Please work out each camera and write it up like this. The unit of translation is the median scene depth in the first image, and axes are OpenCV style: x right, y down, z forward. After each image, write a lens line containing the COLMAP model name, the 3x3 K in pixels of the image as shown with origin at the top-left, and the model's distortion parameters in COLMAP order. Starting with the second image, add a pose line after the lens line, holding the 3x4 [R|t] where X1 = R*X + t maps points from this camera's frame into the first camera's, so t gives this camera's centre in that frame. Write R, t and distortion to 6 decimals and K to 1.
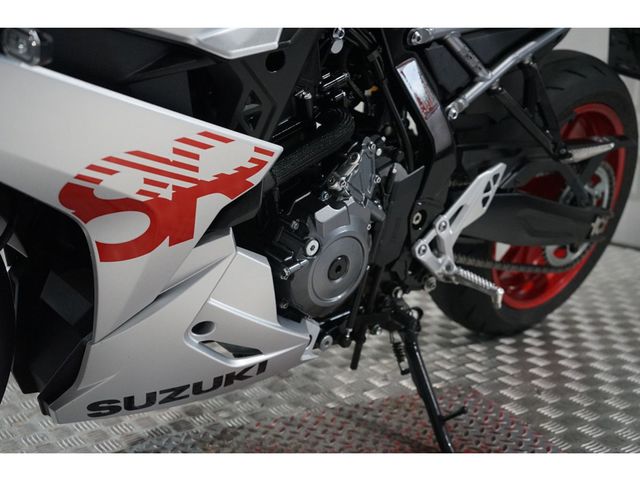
lens RADIAL K [[868.9, 0, 319.8], [0, 868.9, 239.8], [0, 0, 1]] dist [-0.002370, 0.000000]
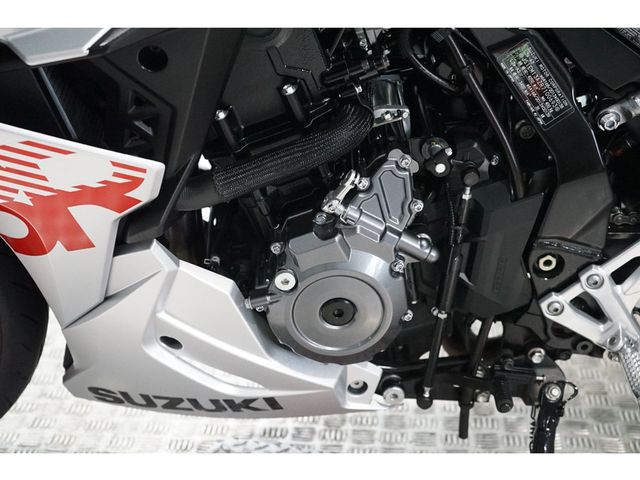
lens RADIAL K [[1096.6, 0, 320.0], [0, 1096.6, 240.4], [0, 0, 1]] dist [-0.032740, 0.000000]
pose [[0.755825, 0.223134, -0.615581, 0.610712], [-0.143848, 0.973761, 0.176345, -0.204636], [0.638777, -0.044736, 0.768090, 0.265616]]
